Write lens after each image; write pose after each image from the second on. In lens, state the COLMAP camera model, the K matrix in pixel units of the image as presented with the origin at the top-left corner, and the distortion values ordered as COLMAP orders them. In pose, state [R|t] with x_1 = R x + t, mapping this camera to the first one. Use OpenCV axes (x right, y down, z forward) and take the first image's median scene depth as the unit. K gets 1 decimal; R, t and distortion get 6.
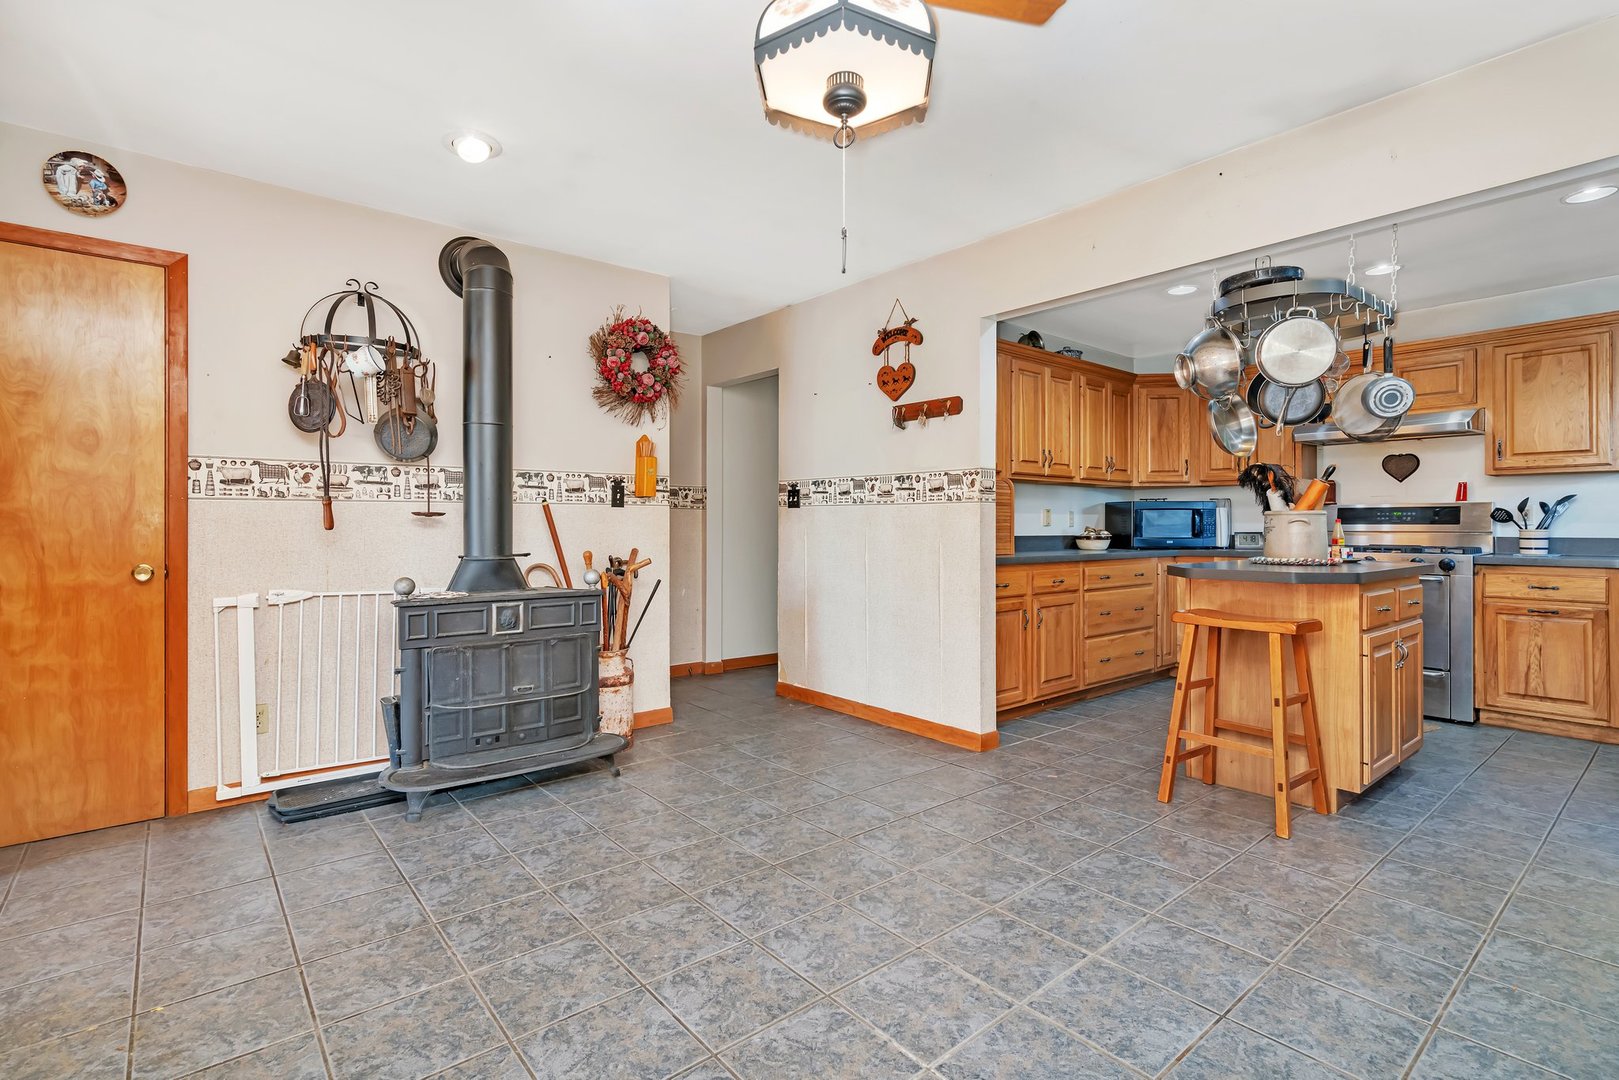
lens RADIAL K [[763.7, 0, 803.1], [0, 763.7, 521.7], [0, 0, 1]] dist [-0.001498, -0.000475]
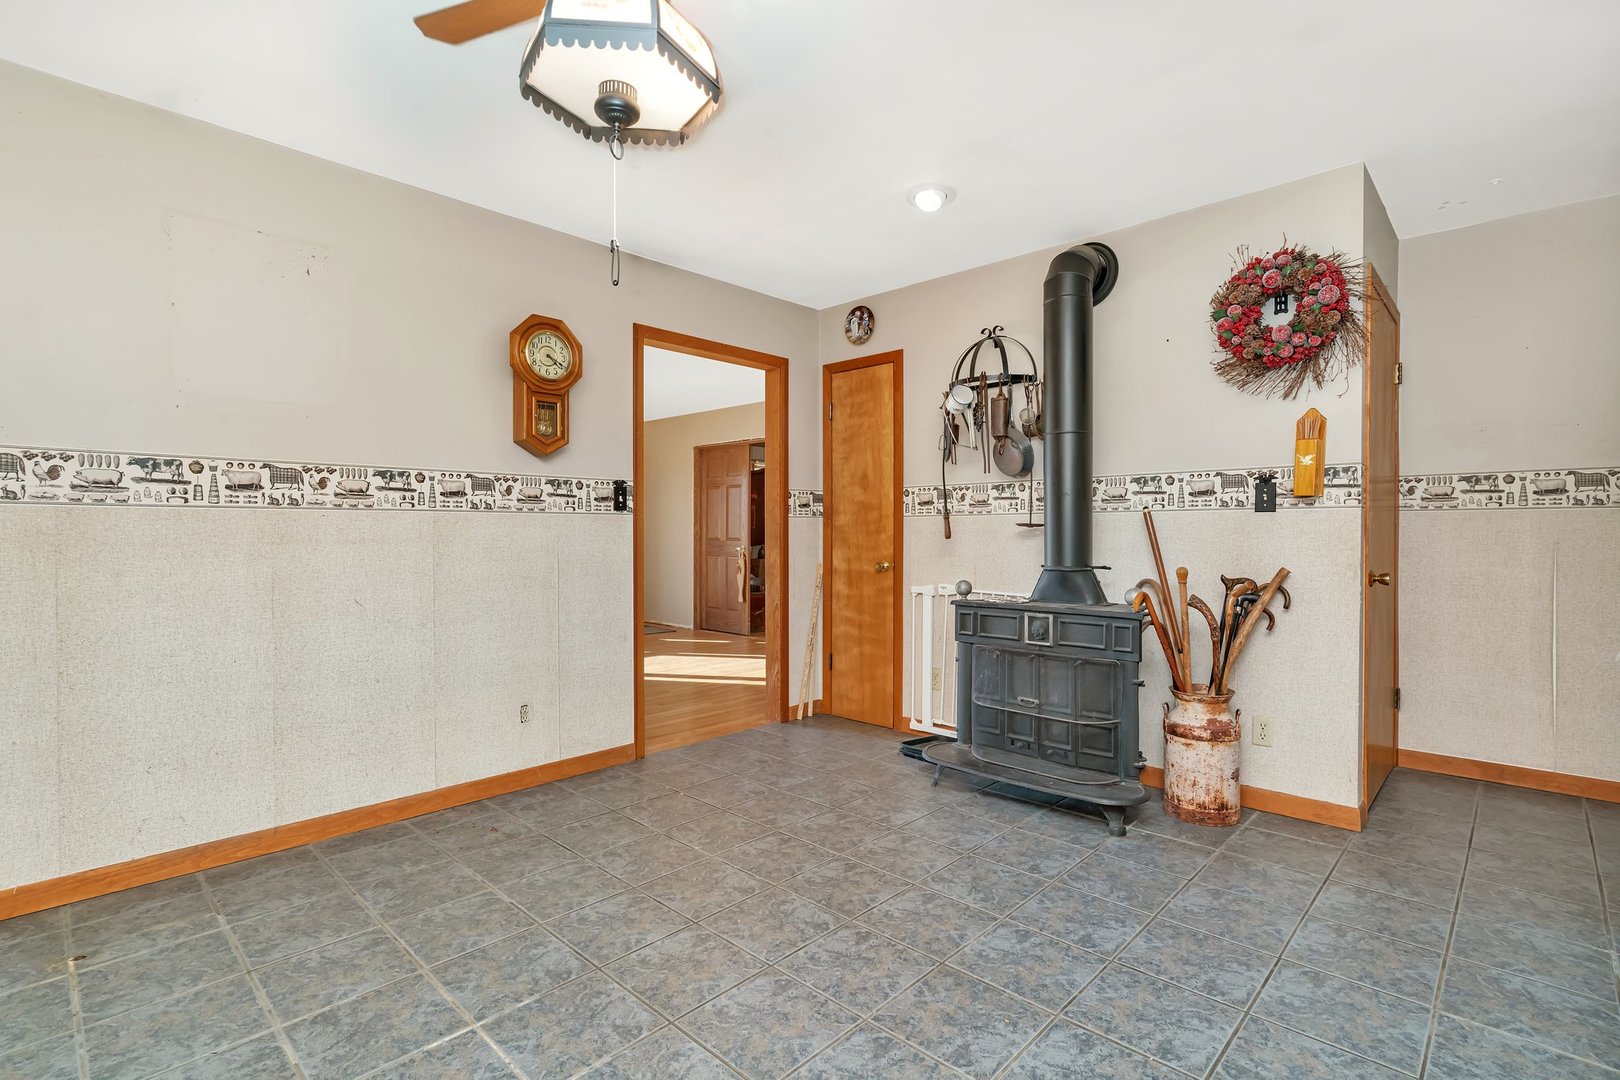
lens RADIAL K [[753.6, 0, 810.0], [0, 753.6, 540.0], [0, 0, 1]] dist [-0.011397, 0.001231]
pose [[0.122635, 0.007081, -0.992427, 0.734285], [0.000153, 0.999974, 0.007154, 0.005278], [0.992452, -0.001029, 0.122631, 0.788480]]
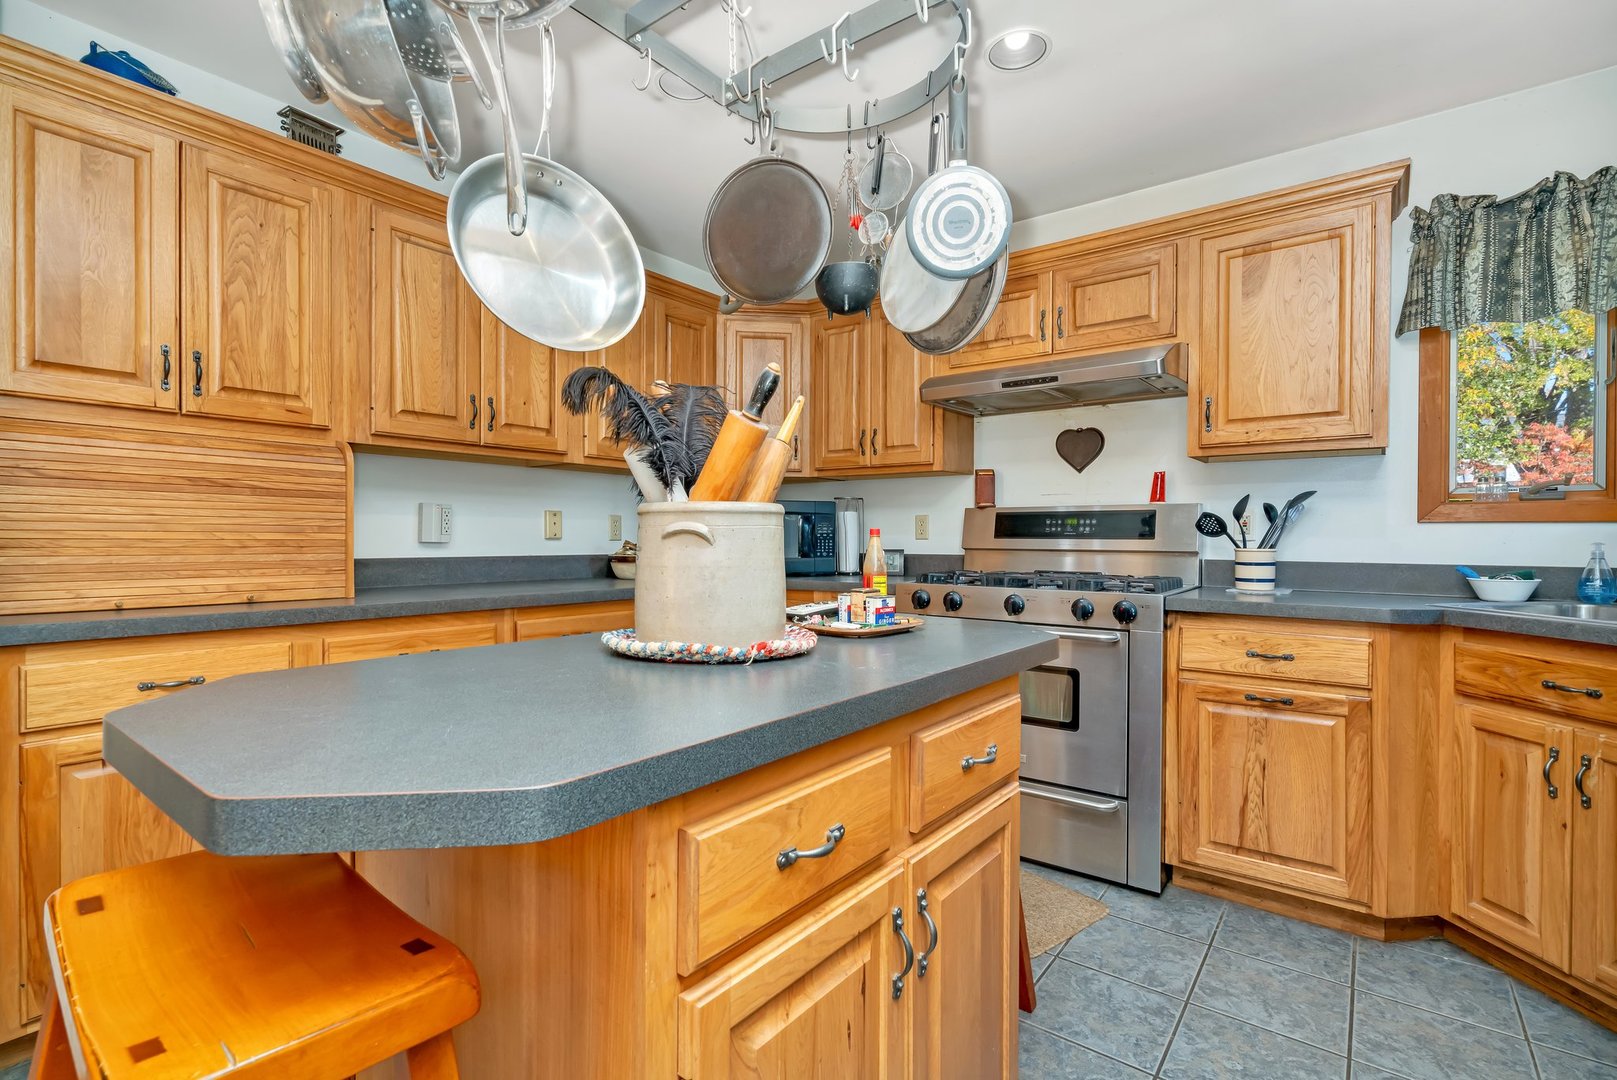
lens RADIAL K [[761.4, 0, 808.5], [0, 761.4, 540.0], [0, 0, 1]] dist [0.015019, 0.000074]
pose [[0.974959, 0.003348, 0.222360, 0.038212], [-0.004551, 0.999978, 0.004894, 0.000198], [-0.222339, -0.005784, 0.974952, 0.039024]]
